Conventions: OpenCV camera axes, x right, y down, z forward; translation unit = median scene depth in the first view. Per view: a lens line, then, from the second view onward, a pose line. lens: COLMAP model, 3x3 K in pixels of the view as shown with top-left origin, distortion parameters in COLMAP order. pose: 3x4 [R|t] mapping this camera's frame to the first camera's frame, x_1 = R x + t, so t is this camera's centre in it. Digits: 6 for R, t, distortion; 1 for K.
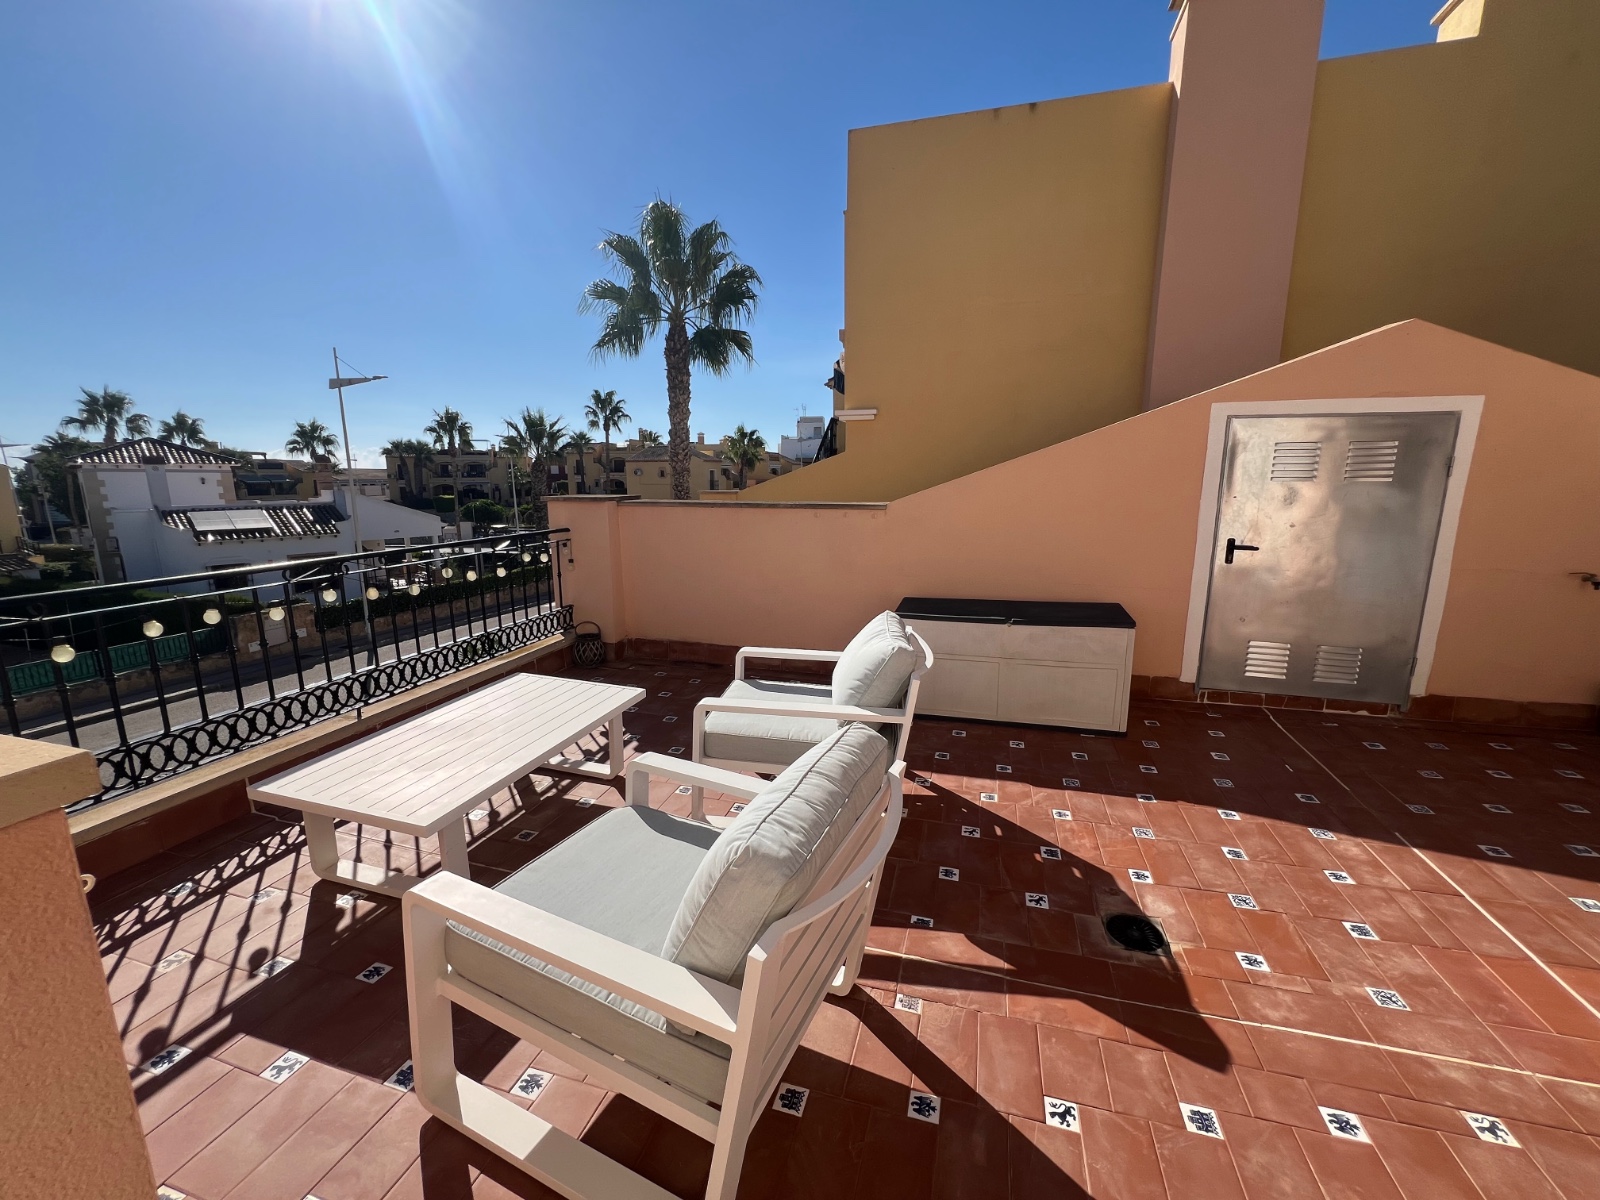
lens RADIAL K [[641.0, 0, 800.3], [0, 641.0, 598.4], [0, 0, 1]] dist [-0.004787, 0.001346]
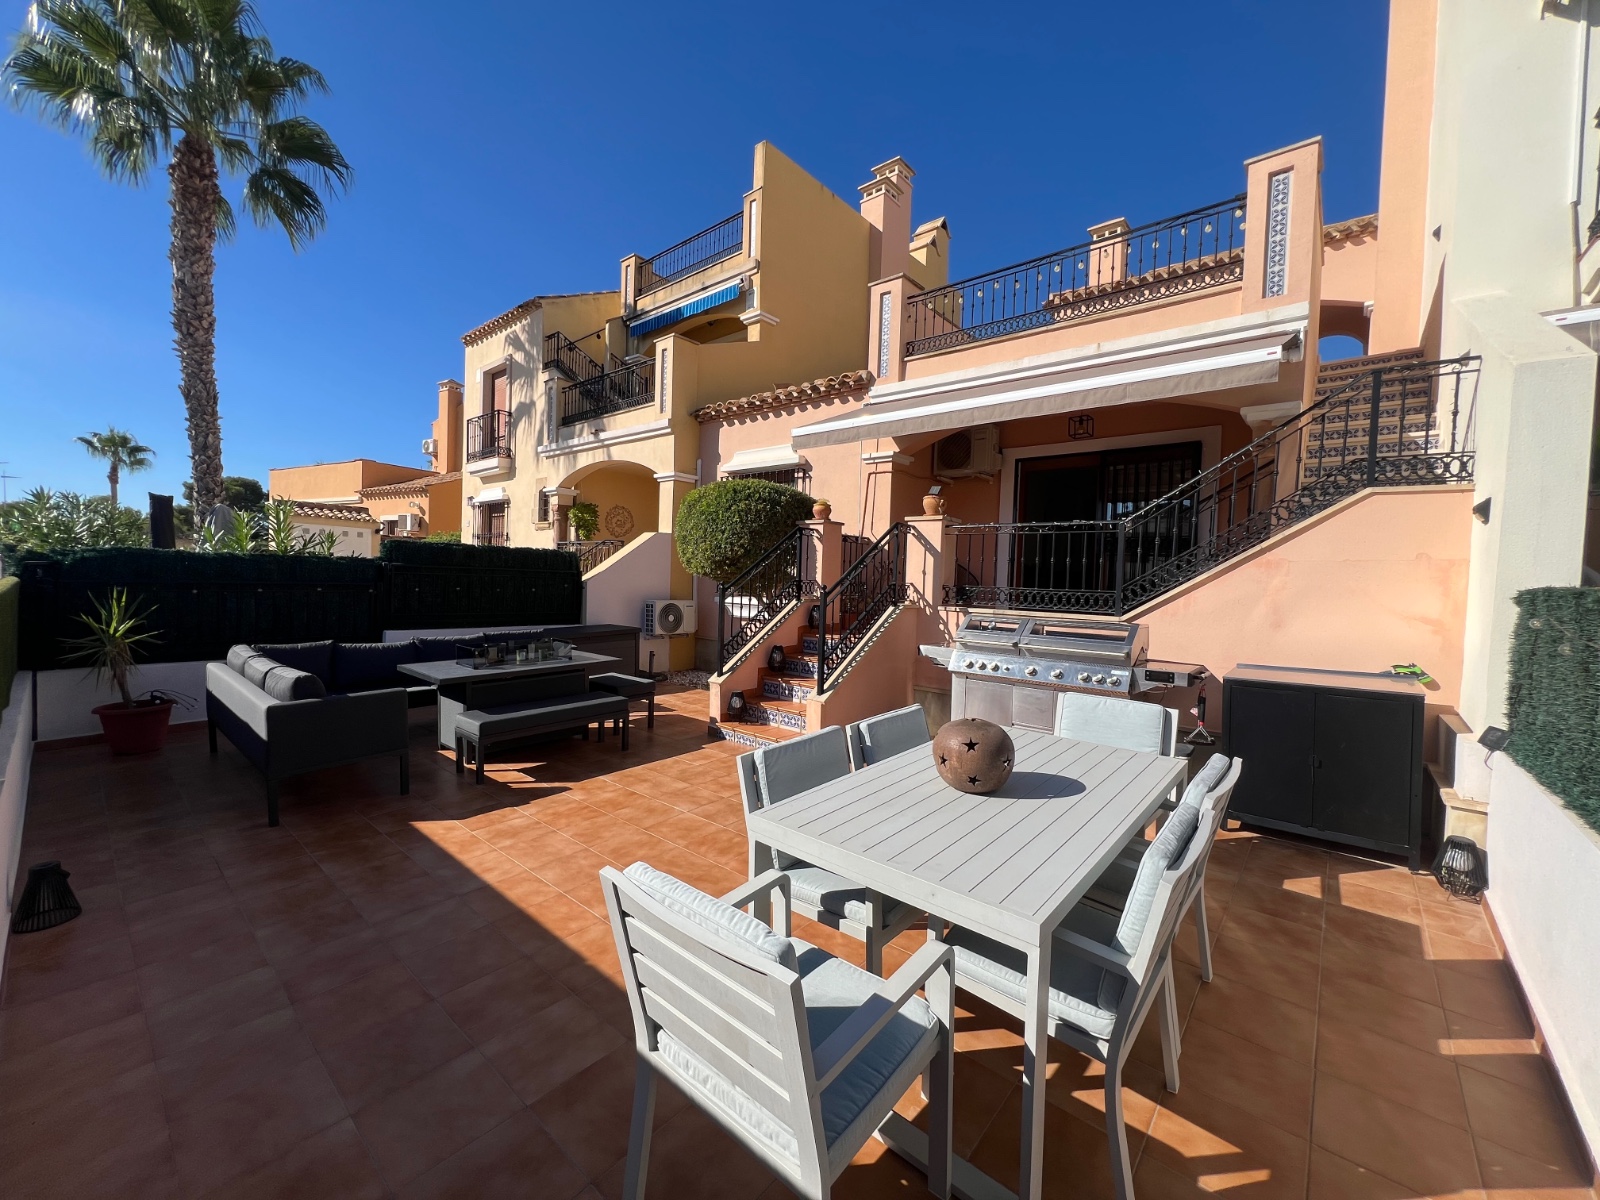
lens RADIAL K [[639.2, 0, 798.6], [0, 639.2, 596.0], [0, 0, 1]] dist [-0.001410, -0.000188]
pose [[0.413310, -0.008852, 0.910547, -0.562687], [0.139072, 0.988835, -0.053514, 0.200312], [-0.899908, 0.148749, 0.409926, 0.188378]]
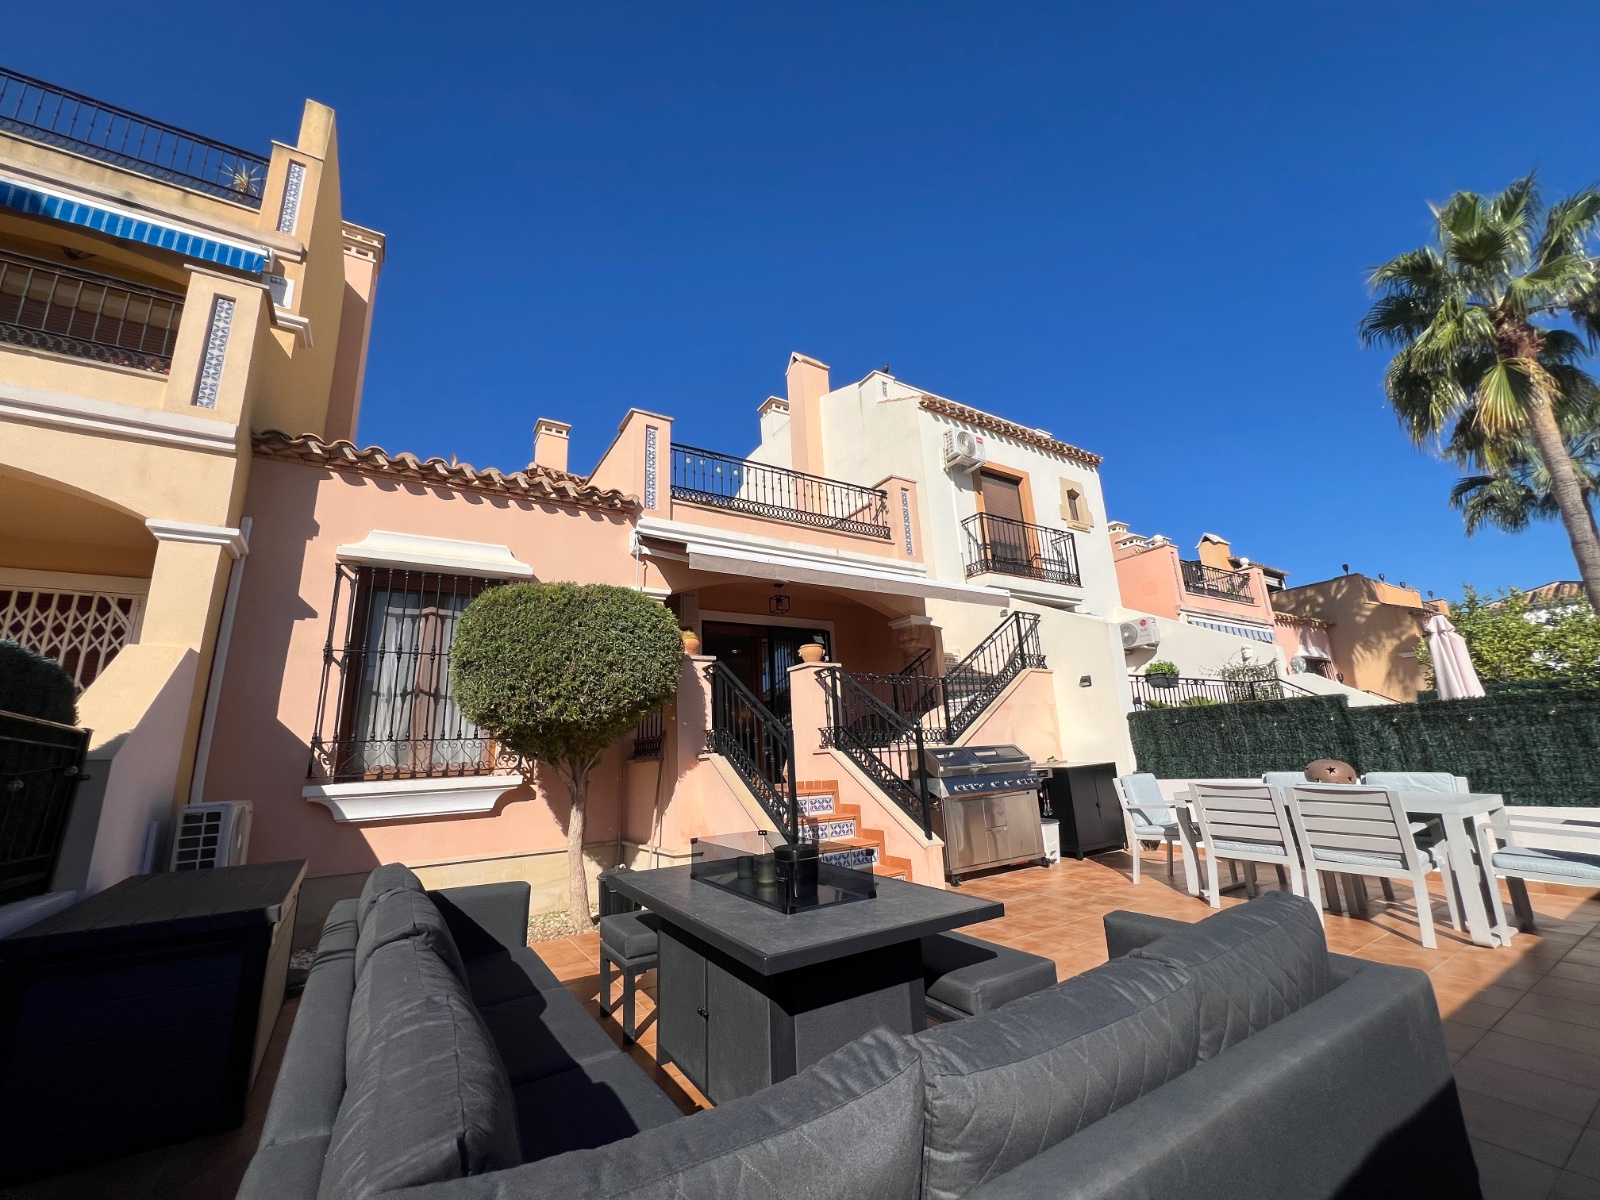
lens RADIAL K [[639.2, 0, 796.0], [0, 639.2, 597.0], [0, 0, 1]] dist [-0.001410, -0.000188]
pose [[-0.747256, 0.203851, 0.632498, -0.438928], [0.175062, 0.978554, -0.108558, 0.145410], [-0.641063, 0.029605, -0.766917, 0.573079]]
